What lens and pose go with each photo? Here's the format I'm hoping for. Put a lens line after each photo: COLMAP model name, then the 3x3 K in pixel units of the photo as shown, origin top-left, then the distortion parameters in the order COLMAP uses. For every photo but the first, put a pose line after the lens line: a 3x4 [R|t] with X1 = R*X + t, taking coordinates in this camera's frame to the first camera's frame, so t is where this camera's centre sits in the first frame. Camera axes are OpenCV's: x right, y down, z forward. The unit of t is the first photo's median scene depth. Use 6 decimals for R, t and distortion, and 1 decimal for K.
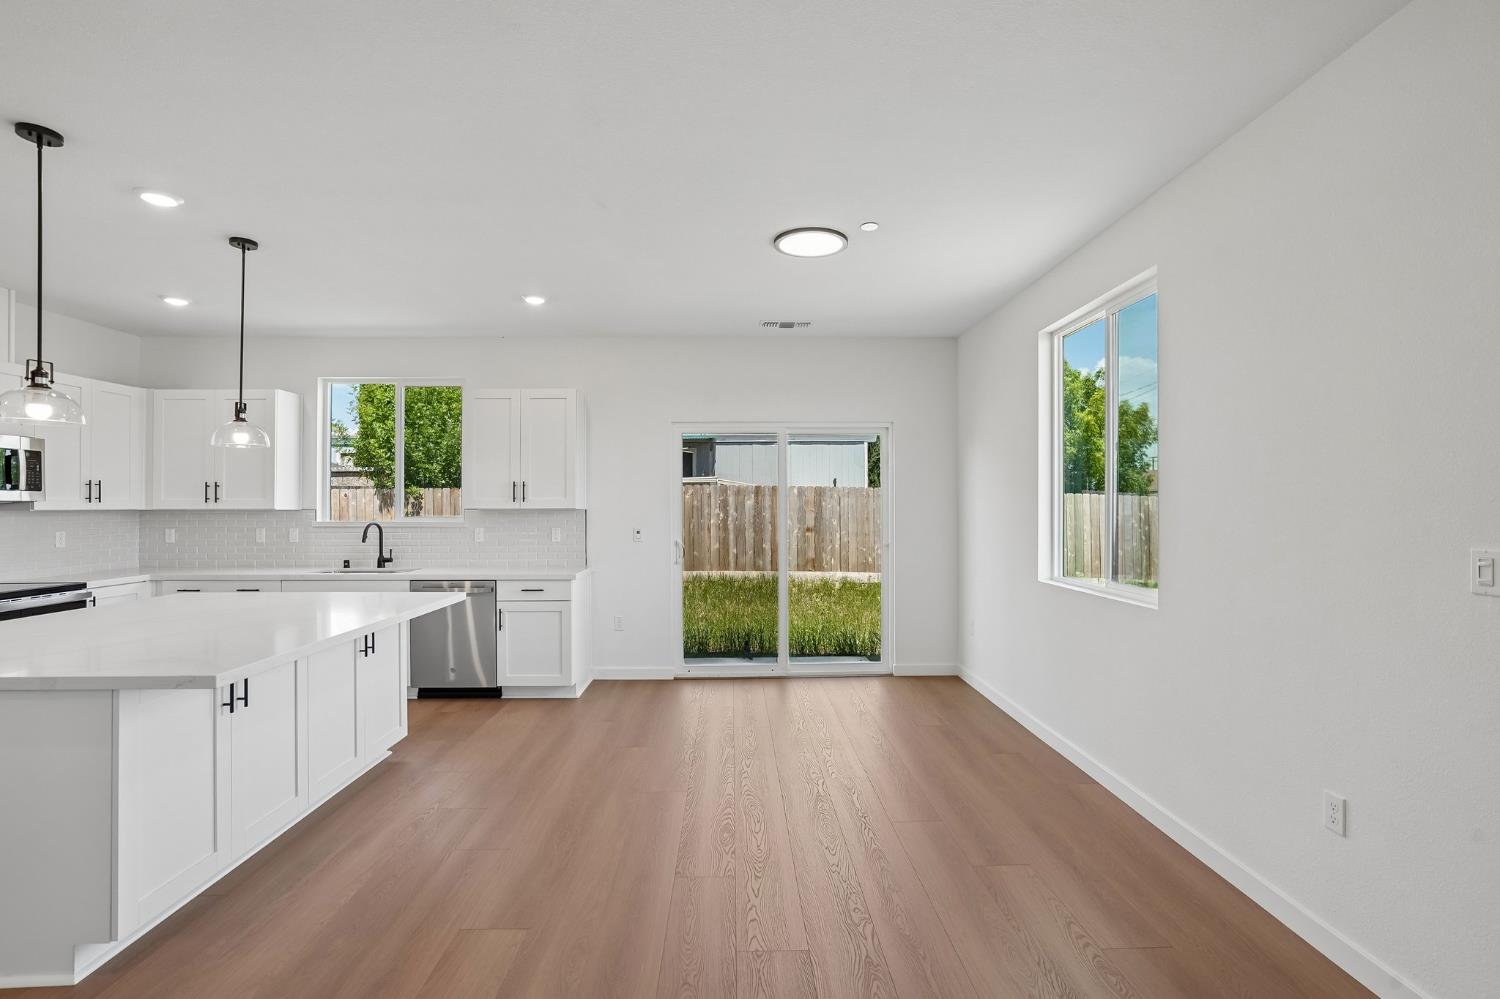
lens RADIAL K [[705.0, 0, 750.2], [0, 705.0, 504.6], [0, 0, 1]] dist [-0.044009, 0.027329]
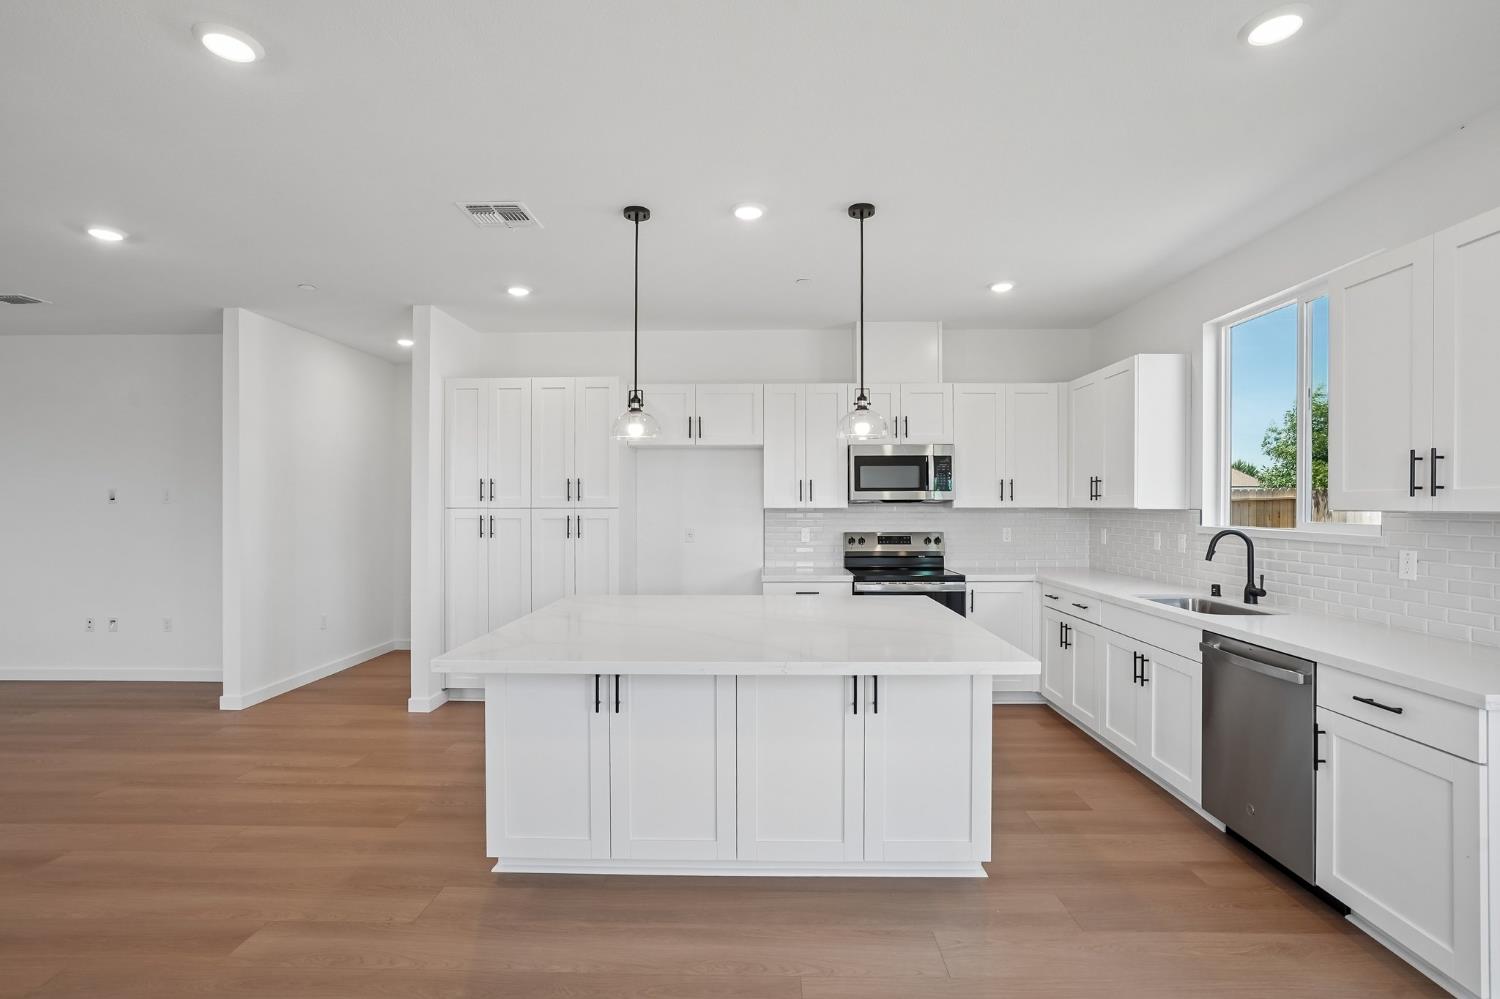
lens RADIAL K [[705.0, 0, 750.2], [0, 705.0, 504.6], [0, 0, 1]] dist [-0.044009, 0.027329]
pose [[-0.050462, 0.002472, -0.998723, 0.117678], [0.002427, 0.999994, 0.002353, -0.000473], [0.998723, -0.002305, -0.050468, 0.599987]]
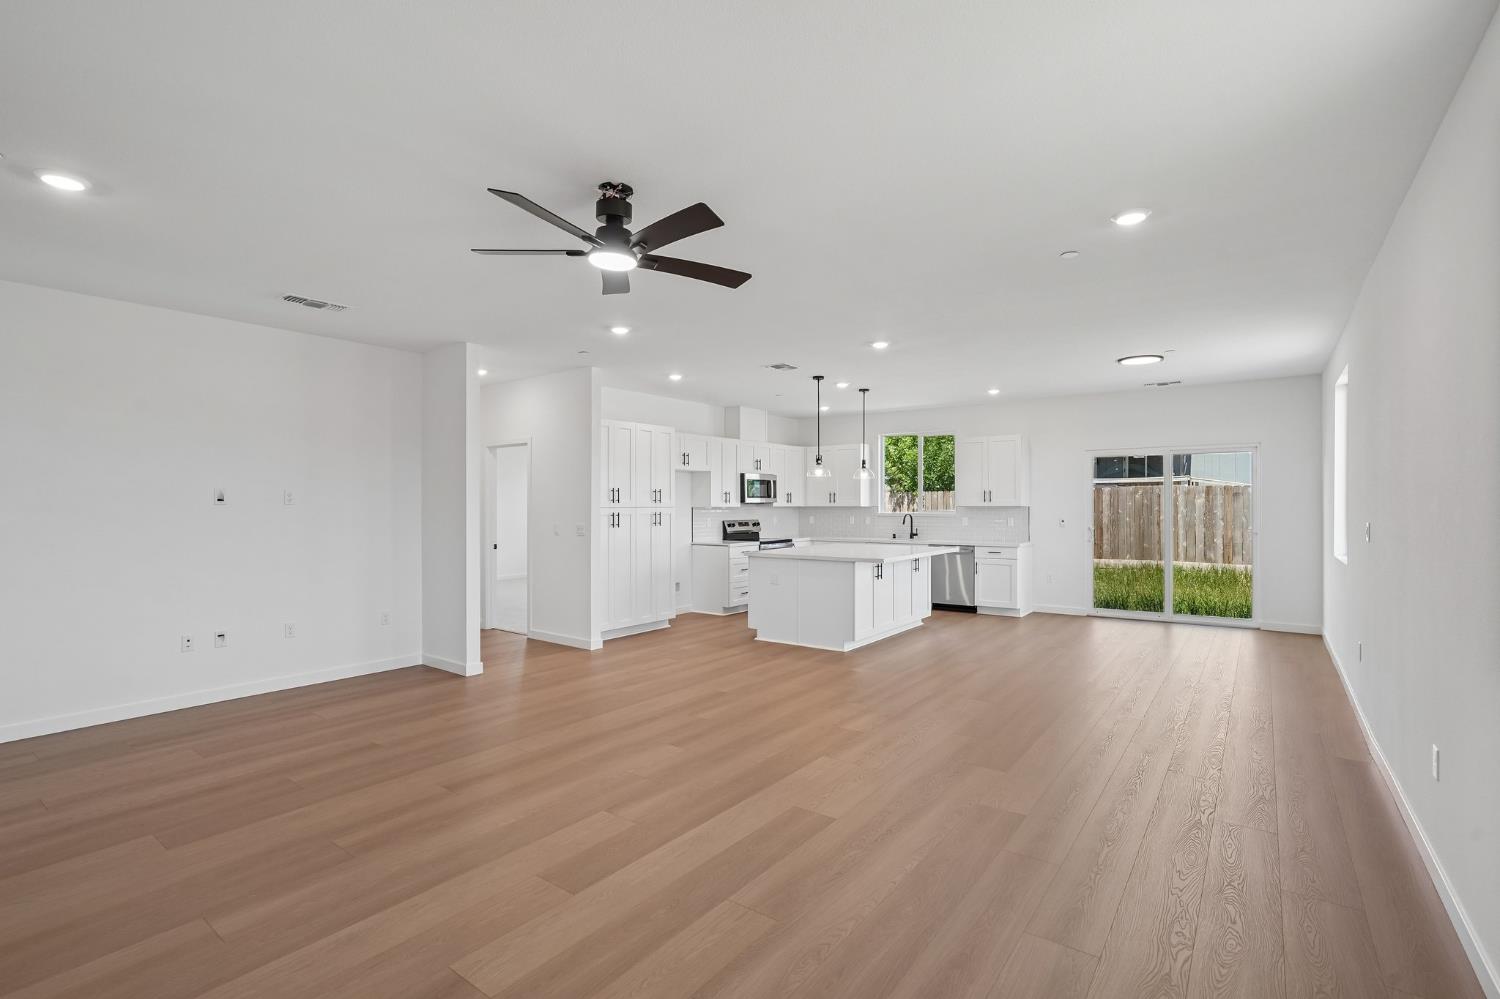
lens RADIAL K [[705.0, 0, 750.2], [0, 705.0, 504.6], [0, 0, 1]] dist [-0.044009, 0.027329]
pose [[0.788021, -0.000786, -0.615647, 0.271664], [0.002461, 0.999995, 0.001872, -0.002461], [0.615643, -0.002990, 0.788020, -0.715669]]
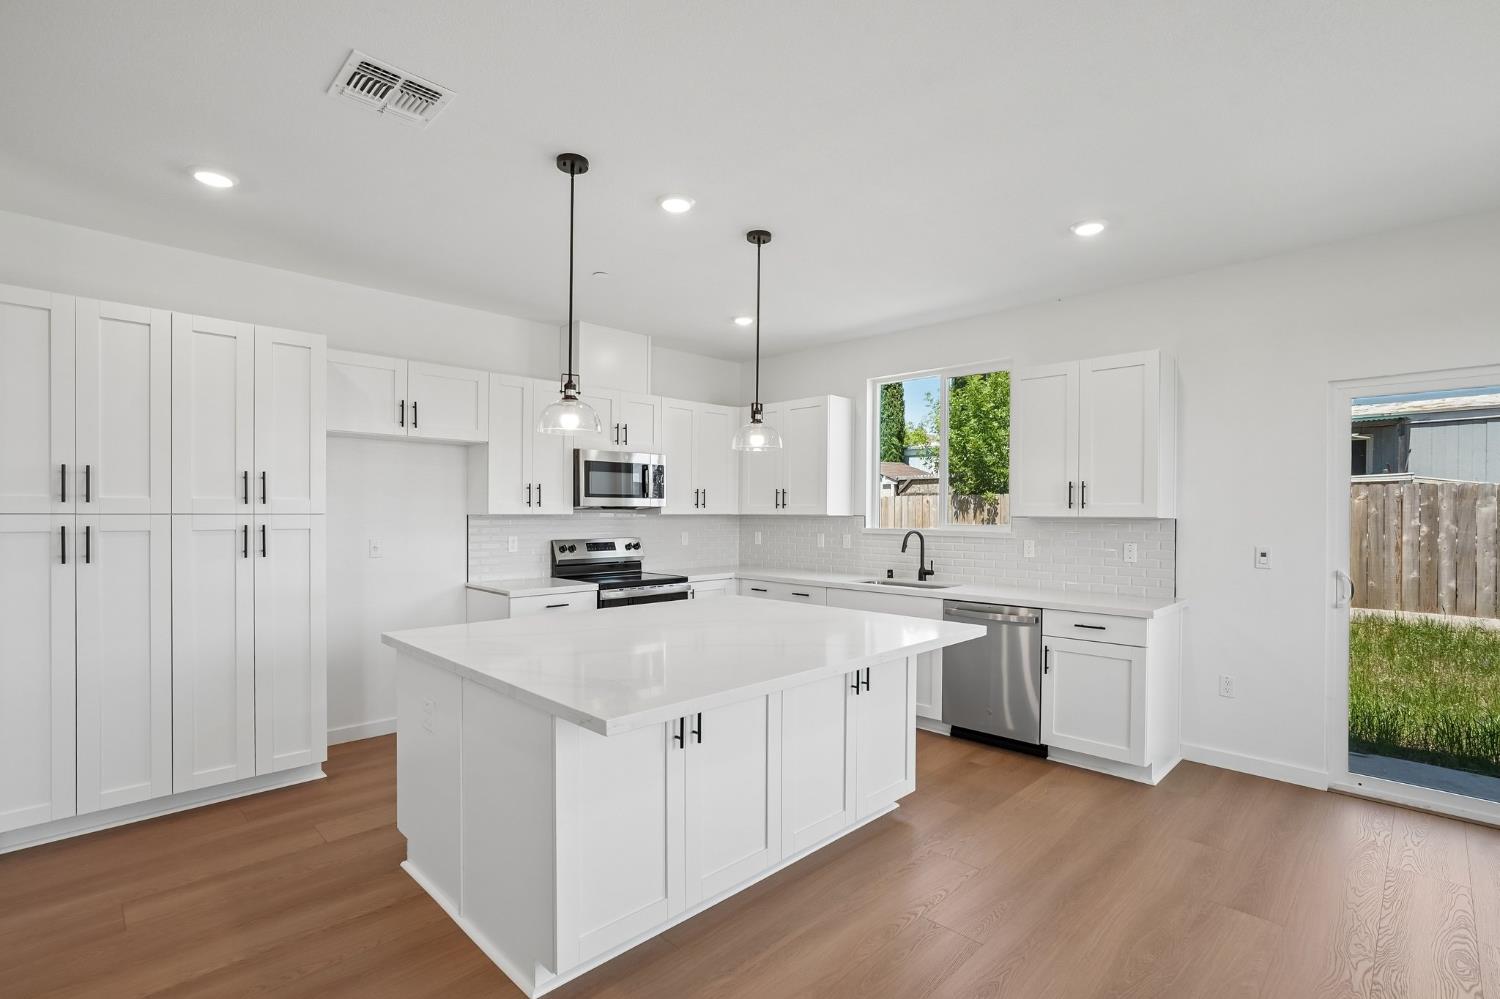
lens RADIAL K [[707.9, 0, 755.1], [0, 707.9, 517.6], [0, 0, 1]] dist [-0.046977, 0.026332]
pose [[0.694988, 0.011049, -0.718937, -0.022562], [-0.004607, 0.999930, 0.010913, -0.000314], [0.719007, -0.004273, 0.694990, 0.213125]]
